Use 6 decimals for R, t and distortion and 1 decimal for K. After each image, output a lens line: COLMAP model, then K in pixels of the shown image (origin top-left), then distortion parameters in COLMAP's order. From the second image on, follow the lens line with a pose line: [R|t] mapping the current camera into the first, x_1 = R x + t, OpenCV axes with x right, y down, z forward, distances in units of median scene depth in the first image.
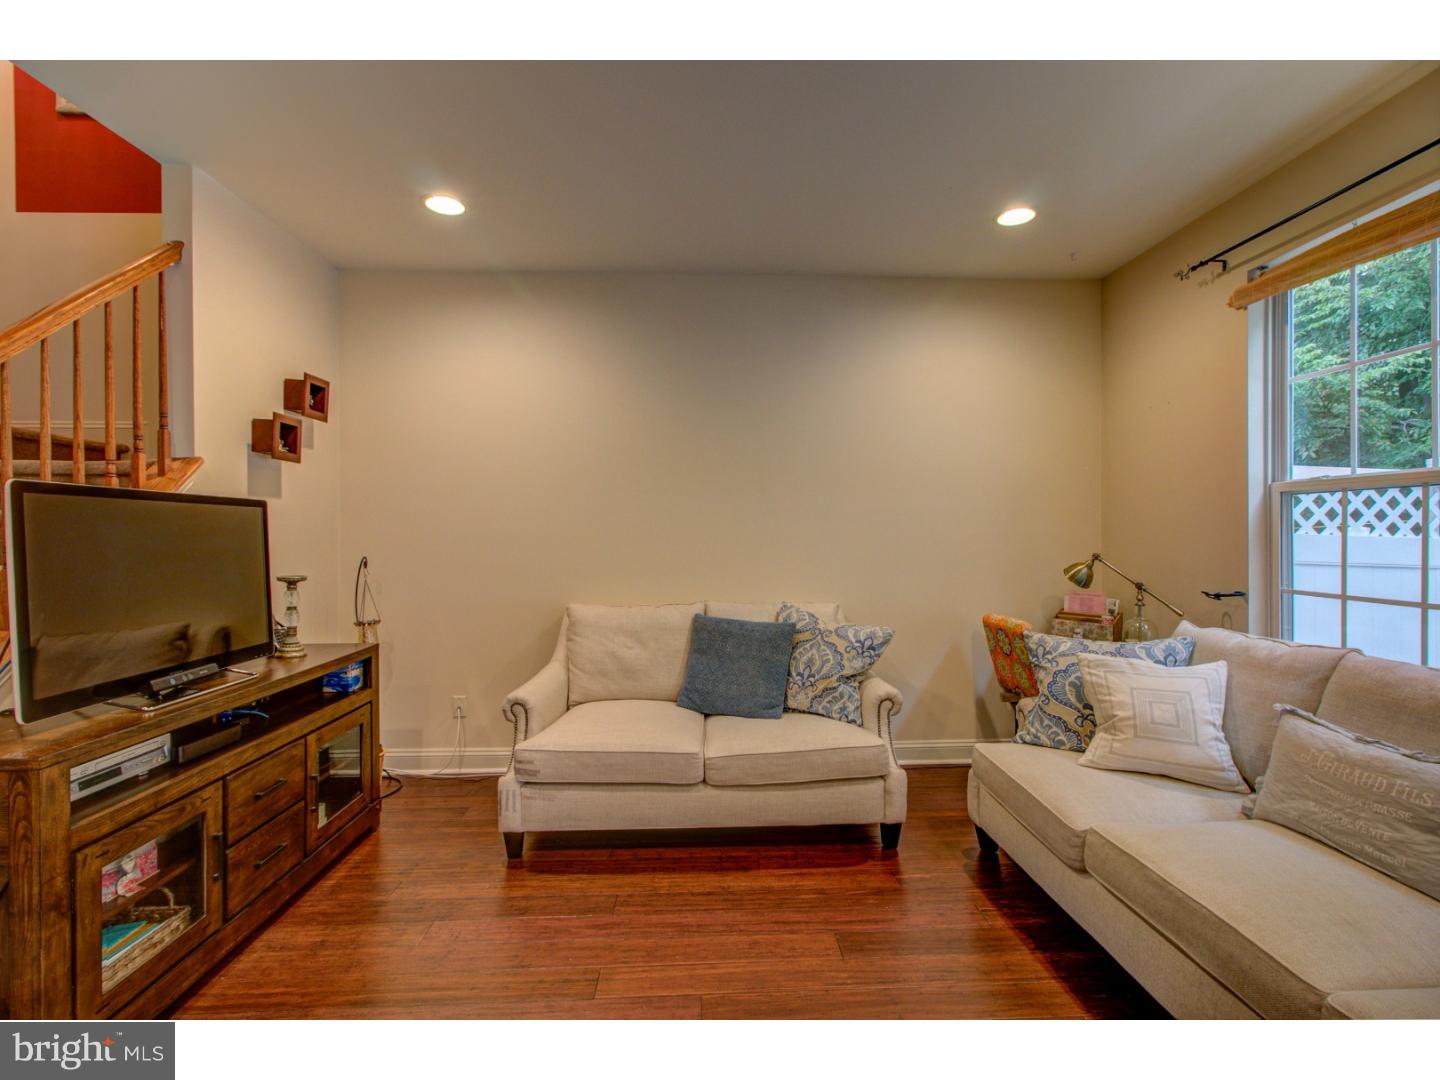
lens RADIAL K [[672.8, 0, 726.9], [0, 672.8, 540.6], [0, 0, 1]] dist [-0.003033, 0.006075]
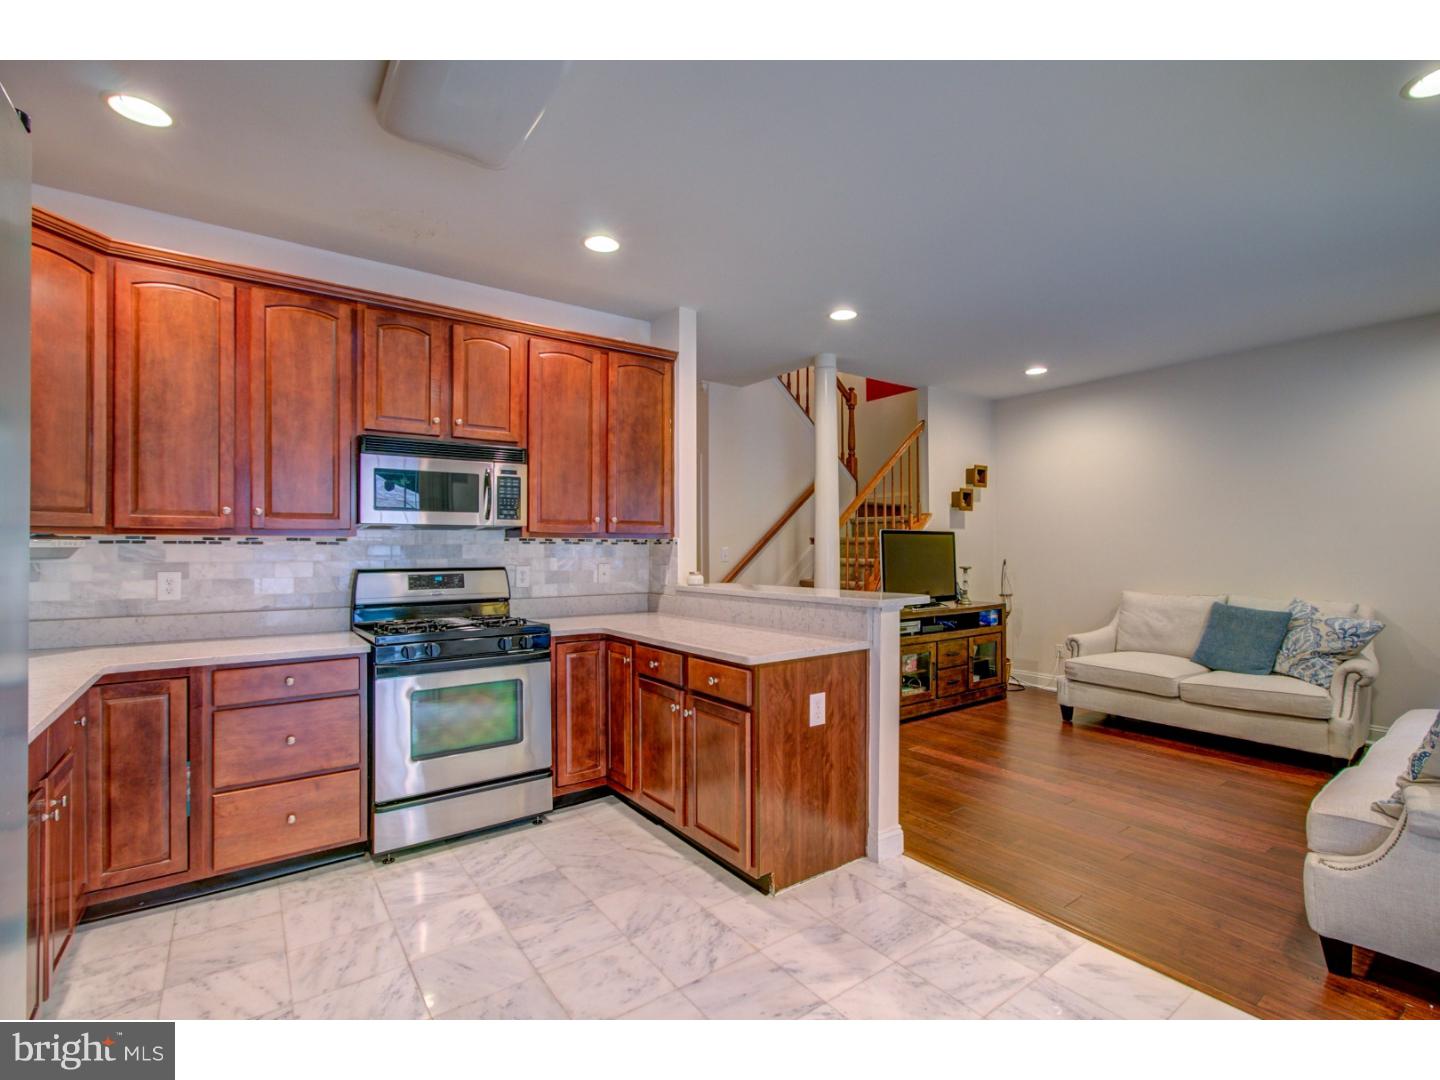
lens RADIAL K [[672.8, 0, 731.1], [0, 672.8, 549.3], [0, 0, 1]] dist [-0.003033, 0.006075]
pose [[0.571479, 0.004239, -0.820605, 0.624897], [-0.006433, 0.999979, 0.000685, 0.002304], [0.820591, 0.004888, 0.571495, -0.764710]]
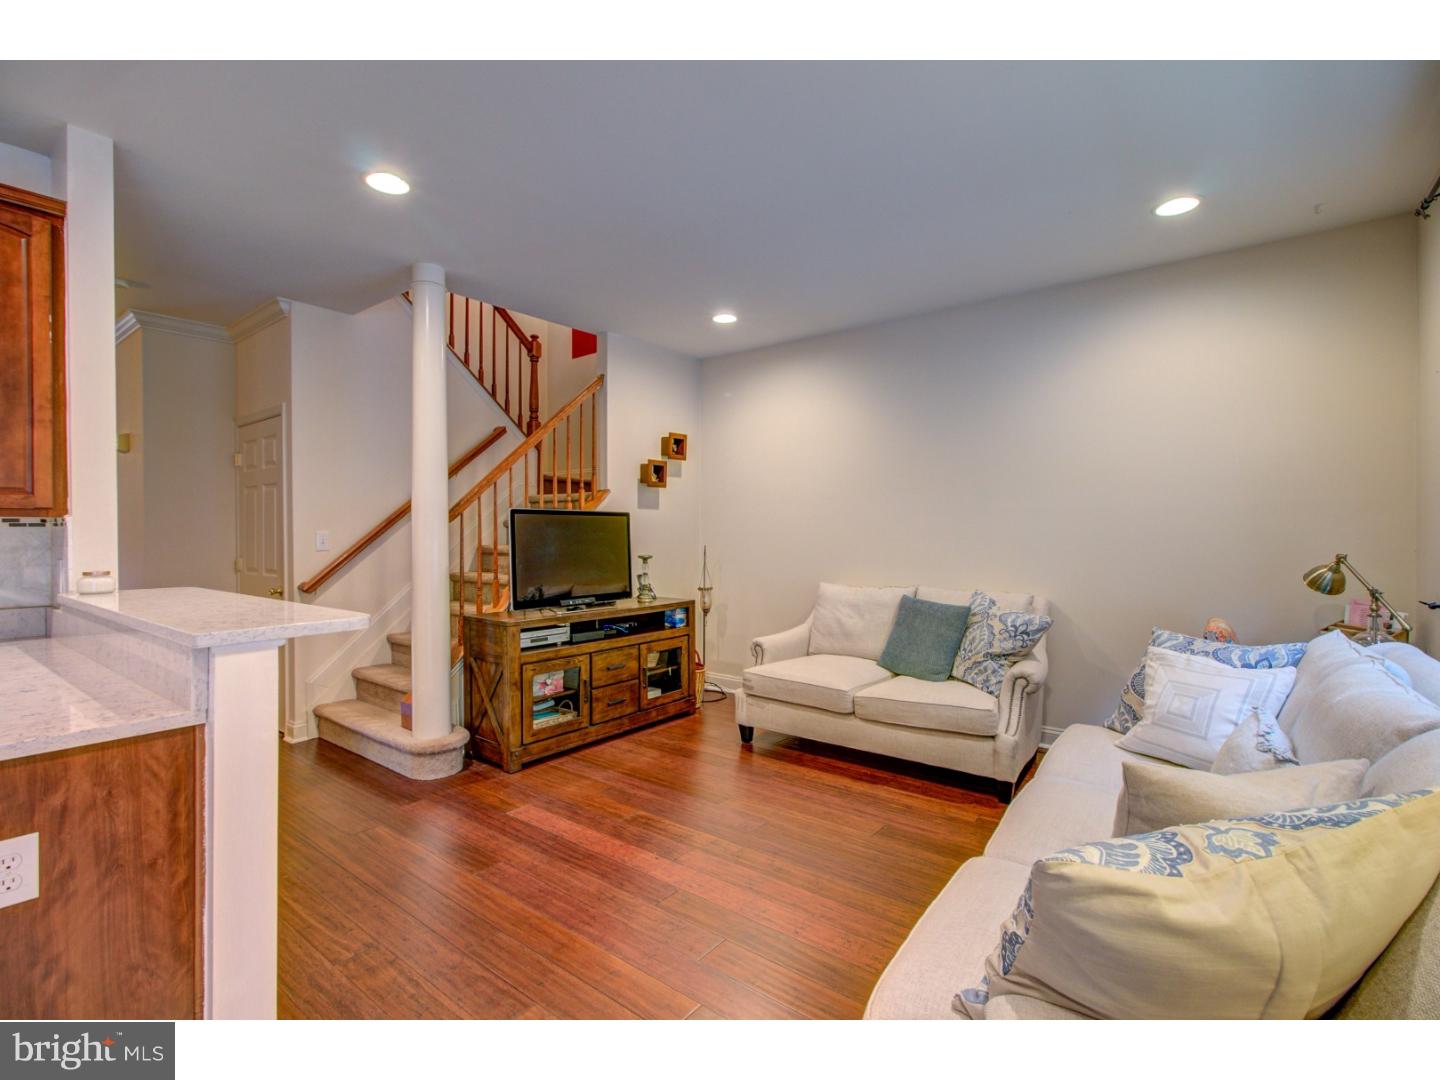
lens RADIAL K [[672.8, 0, 725.5], [0, 672.8, 538.3], [0, 0, 1]] dist [-0.003033, 0.006075]
pose [[0.765295, 0.008353, -0.643625, 0.577430], [-0.006535, 0.999965, 0.005207, -0.000669], [0.643646, 0.000221, 0.765323, -0.184581]]
